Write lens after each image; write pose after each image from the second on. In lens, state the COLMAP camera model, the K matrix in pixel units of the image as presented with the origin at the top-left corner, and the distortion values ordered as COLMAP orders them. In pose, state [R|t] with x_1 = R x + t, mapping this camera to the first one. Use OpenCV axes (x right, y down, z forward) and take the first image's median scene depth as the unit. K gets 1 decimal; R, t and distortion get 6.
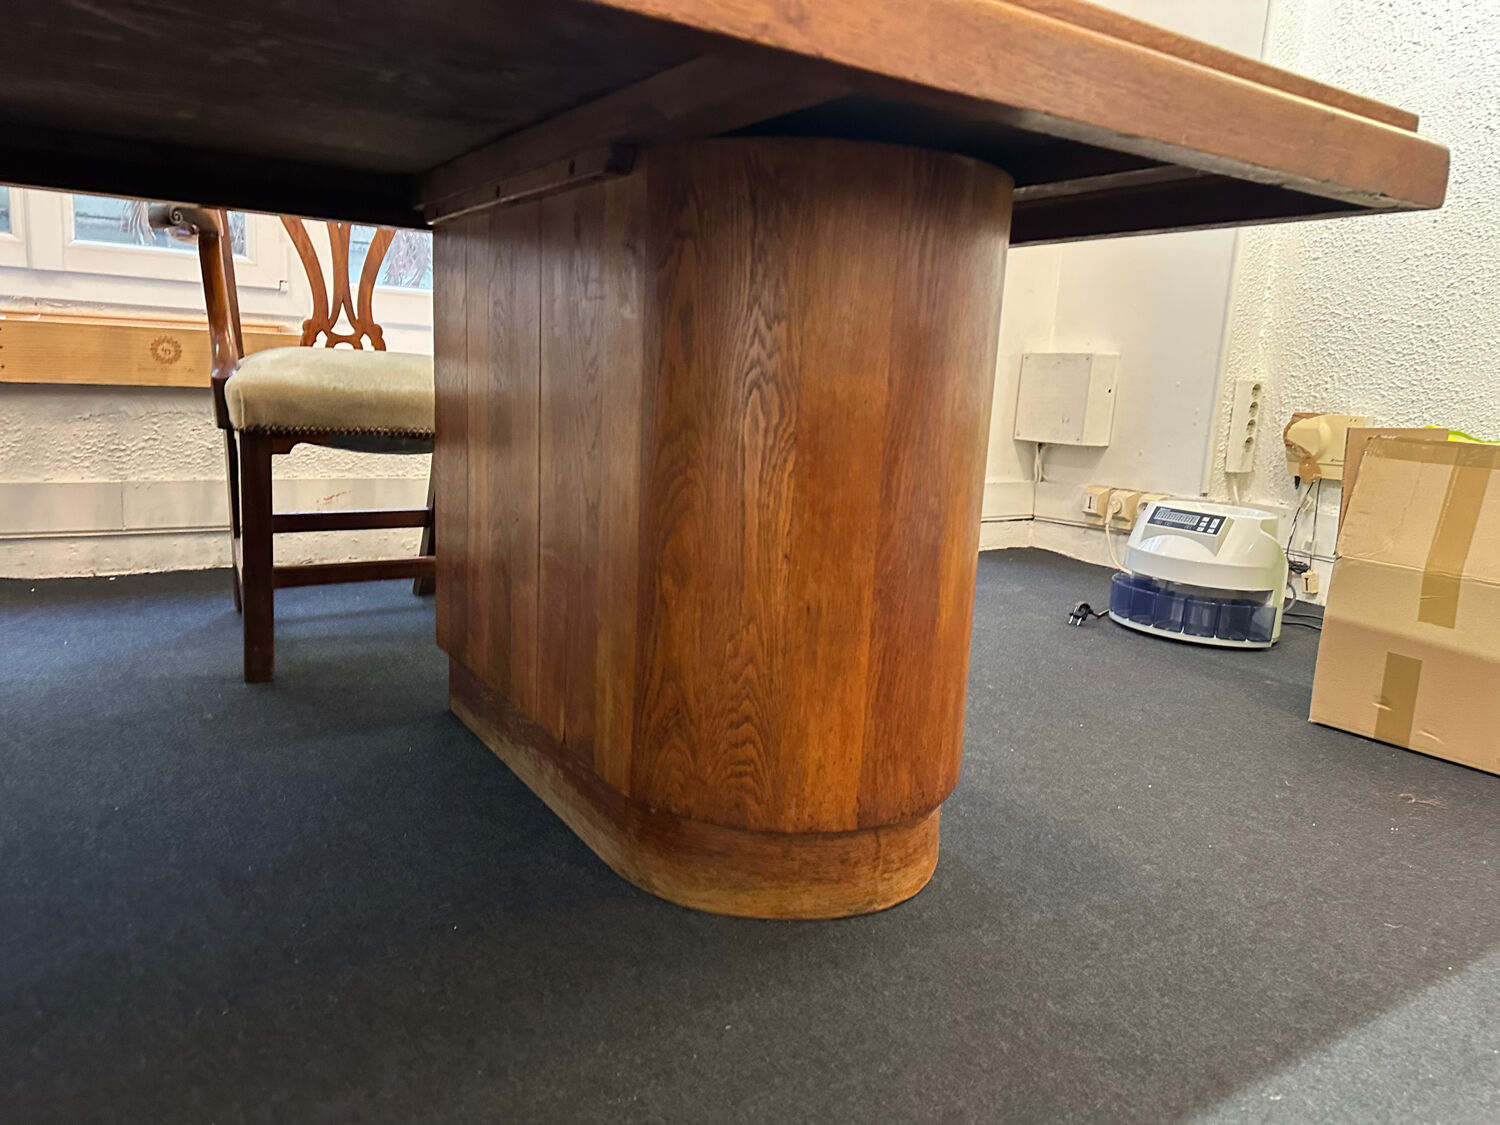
lens RADIAL K [[1056.5, 0, 744.9], [0, 1056.5, 569.2], [0, 0, 1]] dist [0.142377, -0.158495]
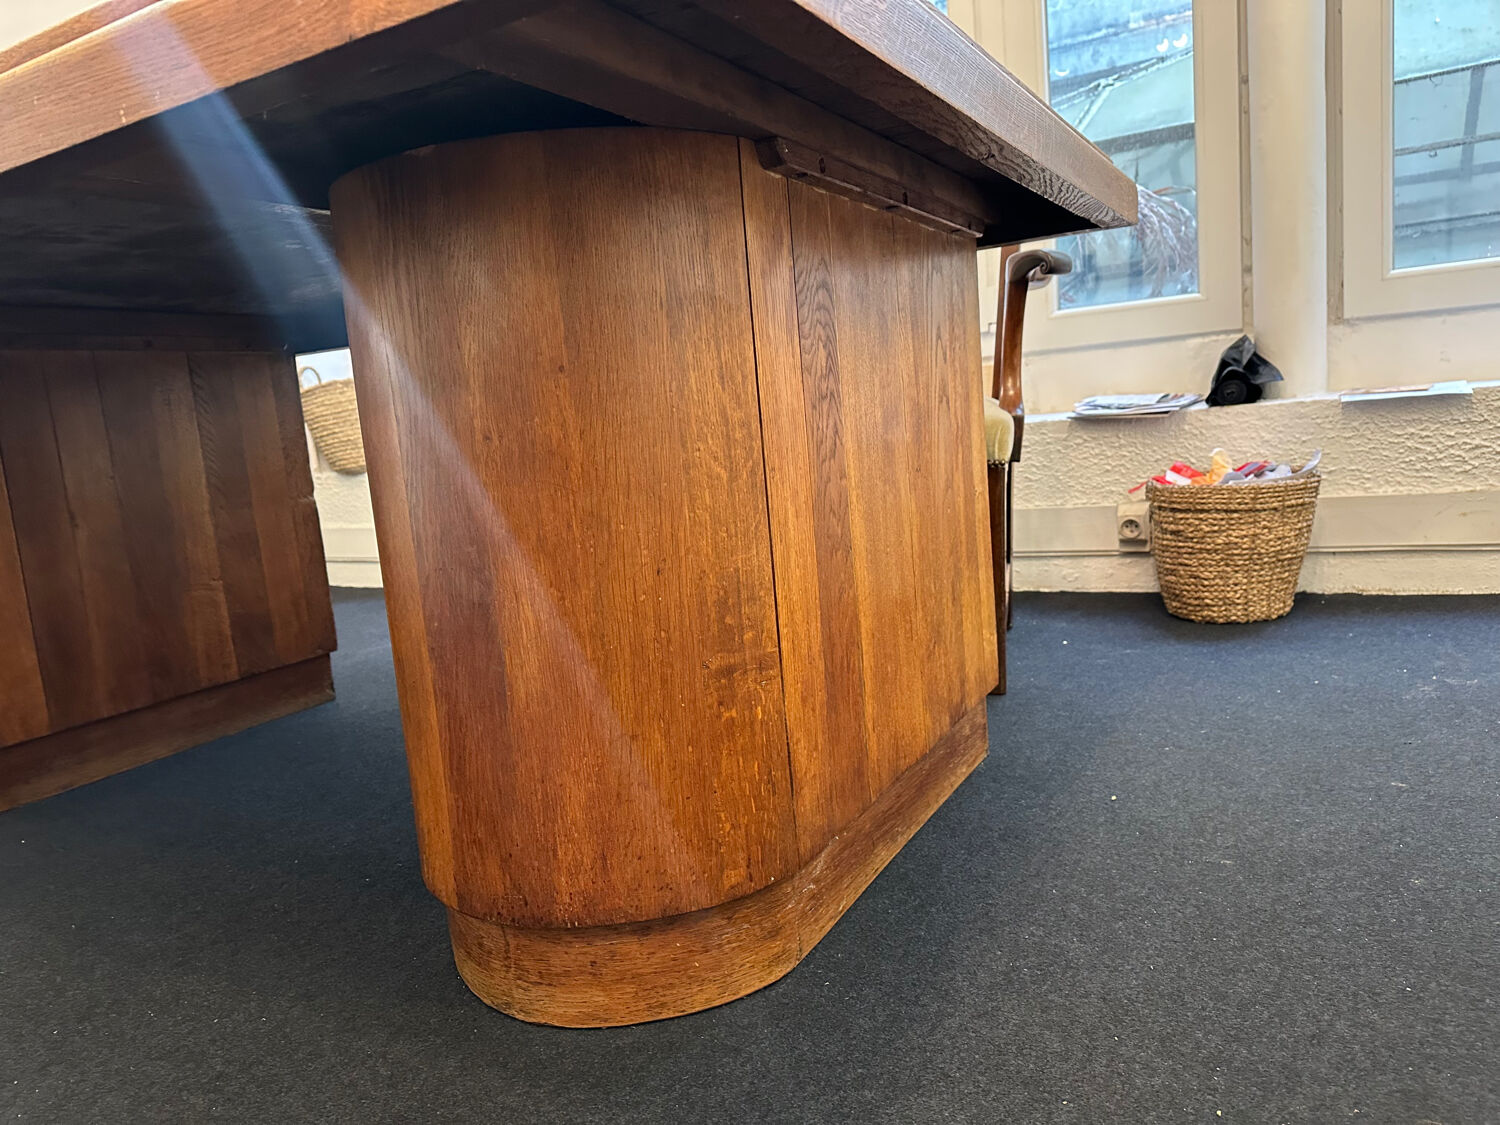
lens RADIAL K [[1055.6, 0, 744.0], [0, 1055.6, 583.7], [0, 0, 1]] dist [0.005129, -0.007648]
pose [[0.452358, 0.047982, -0.890545, 1.016339], [-0.052425, 0.998256, 0.027156, -0.070838], [0.890294, 0.034403, 0.454084, 0.813570]]
